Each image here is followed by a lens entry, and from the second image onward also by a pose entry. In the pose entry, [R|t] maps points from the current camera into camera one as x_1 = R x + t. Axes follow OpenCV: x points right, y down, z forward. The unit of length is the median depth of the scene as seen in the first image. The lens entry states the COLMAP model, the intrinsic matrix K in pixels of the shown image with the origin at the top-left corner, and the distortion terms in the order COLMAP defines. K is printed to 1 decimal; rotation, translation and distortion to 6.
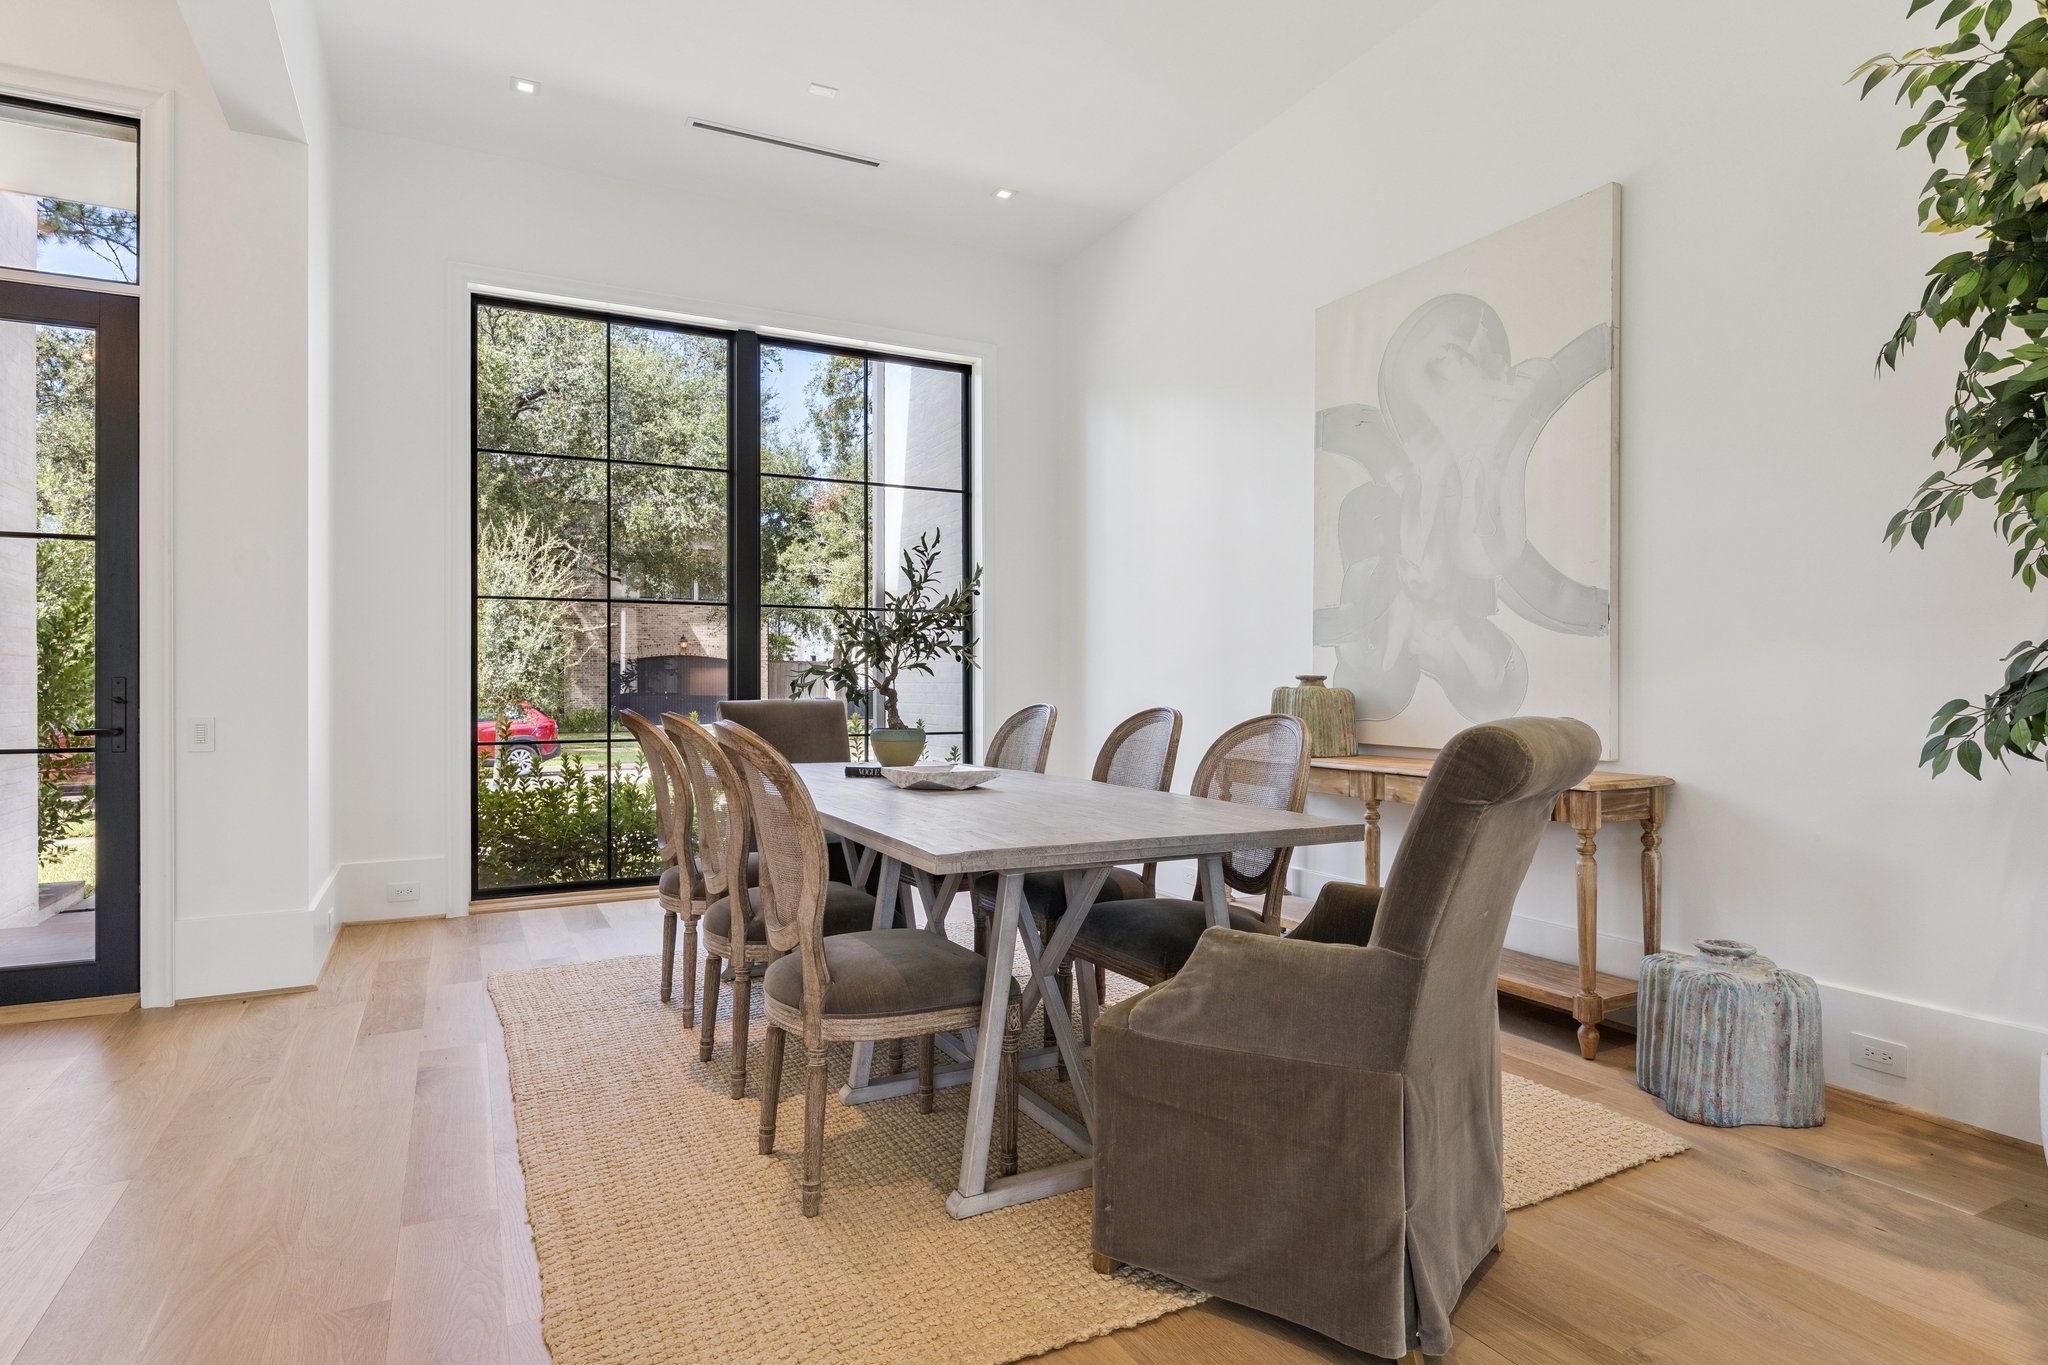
lens RADIAL K [[1107.9, 0, 1046.4], [0, 1107.9, 680.8], [0, 0, 1]] dist [-0.002135, -0.000387]
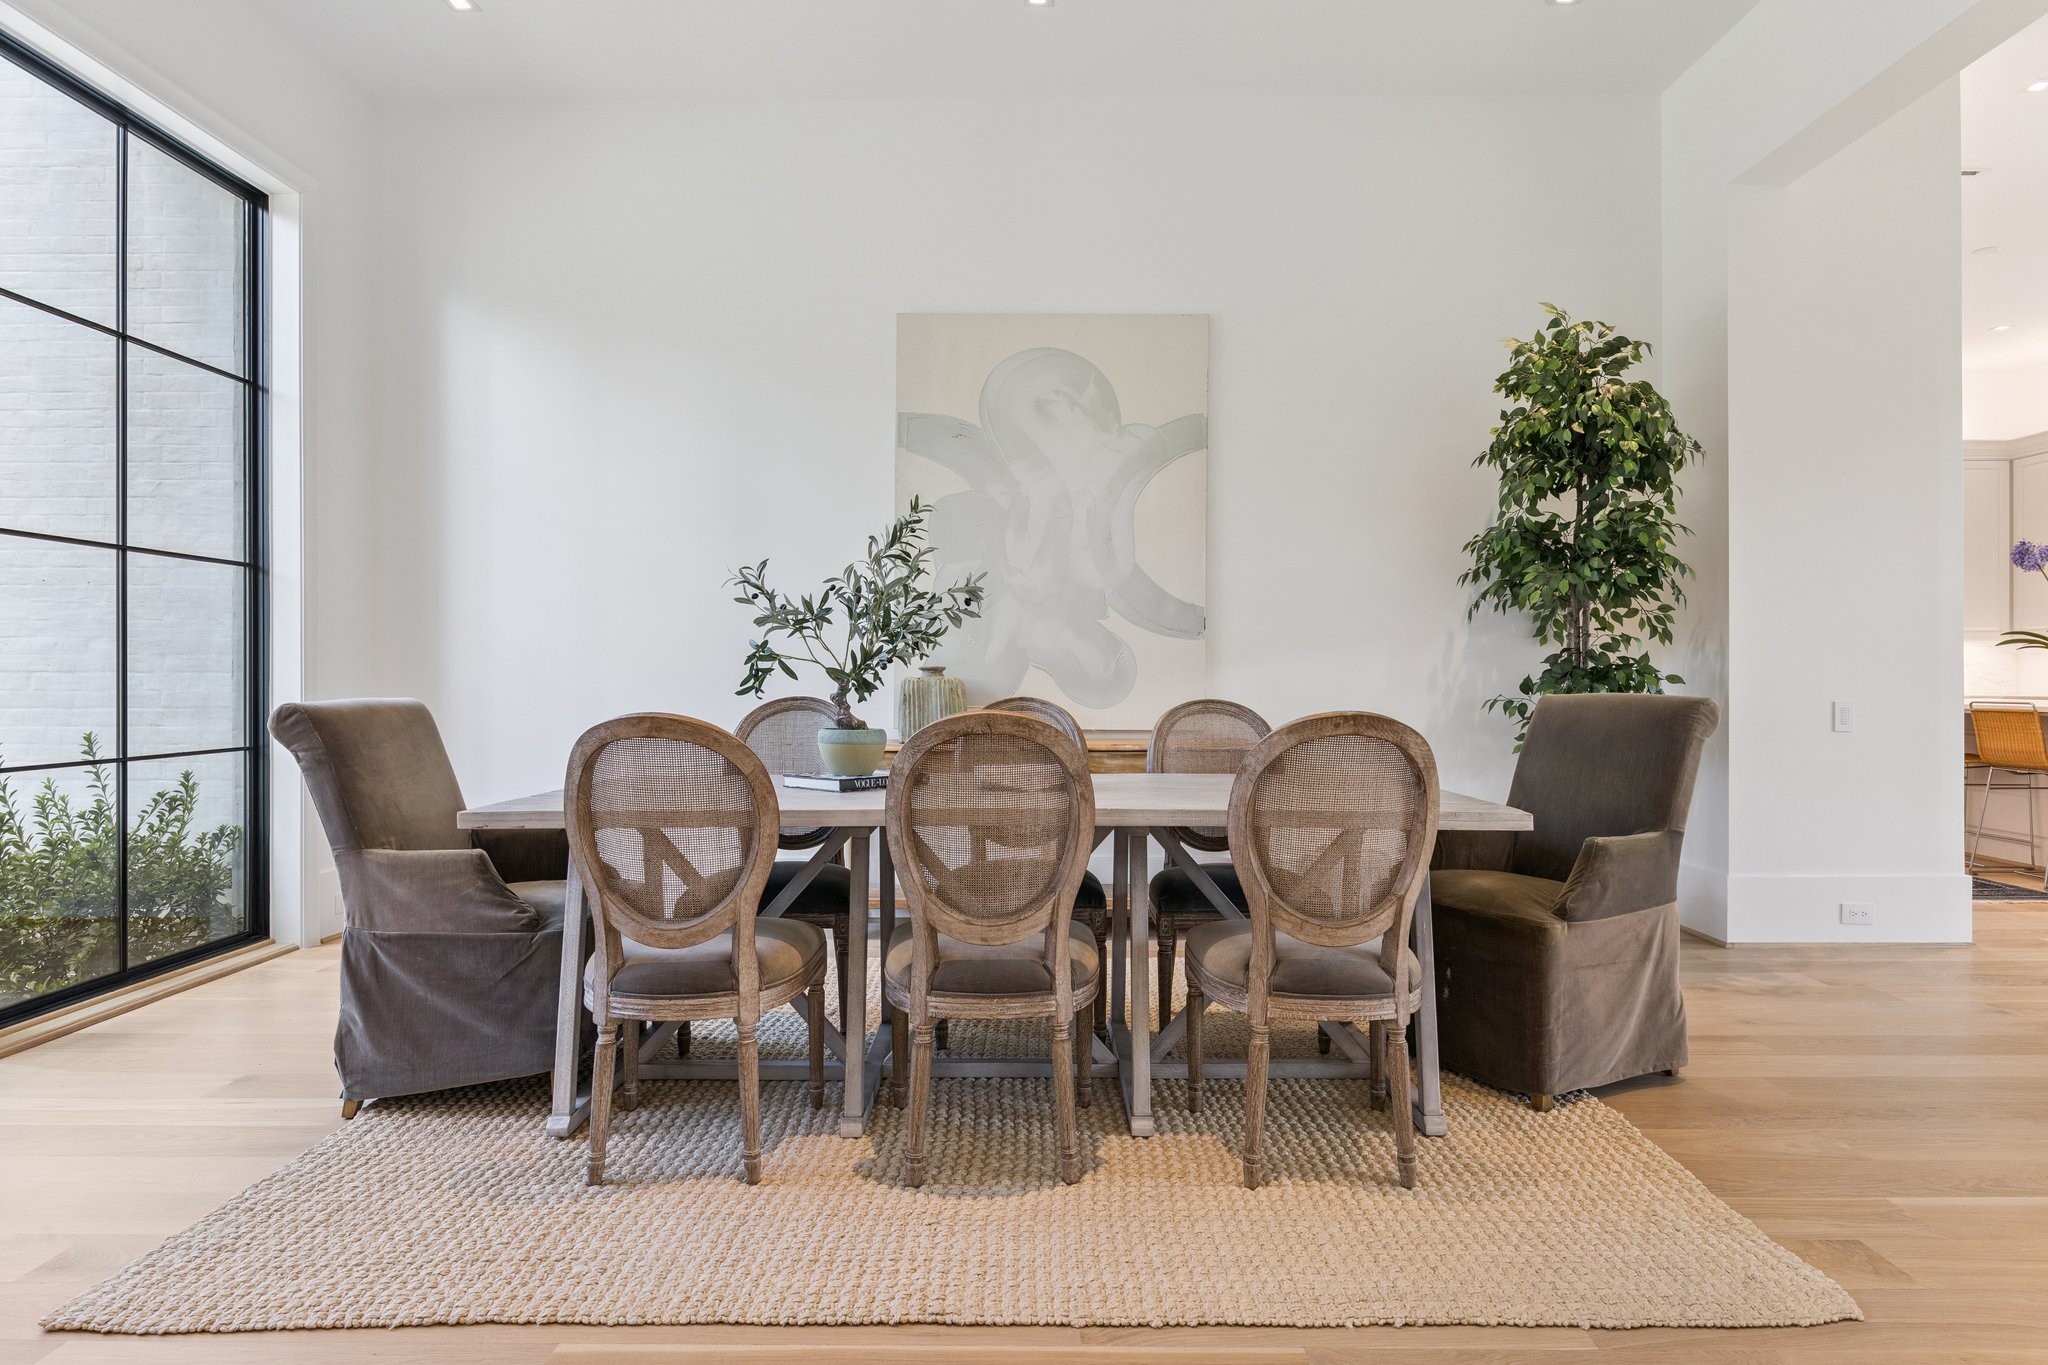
lens RADIAL K [[1107.9, 0, 1046.4], [0, 1107.9, 680.8], [0, 0, 1]] dist [-0.002135, -0.000387]
pose [[0.473455, -0.001408, 0.880817, -0.706000], [-0.001255, 0.999997, 0.002273, 0.006954], [-0.880817, -0.002182, 0.473451, 0.450081]]
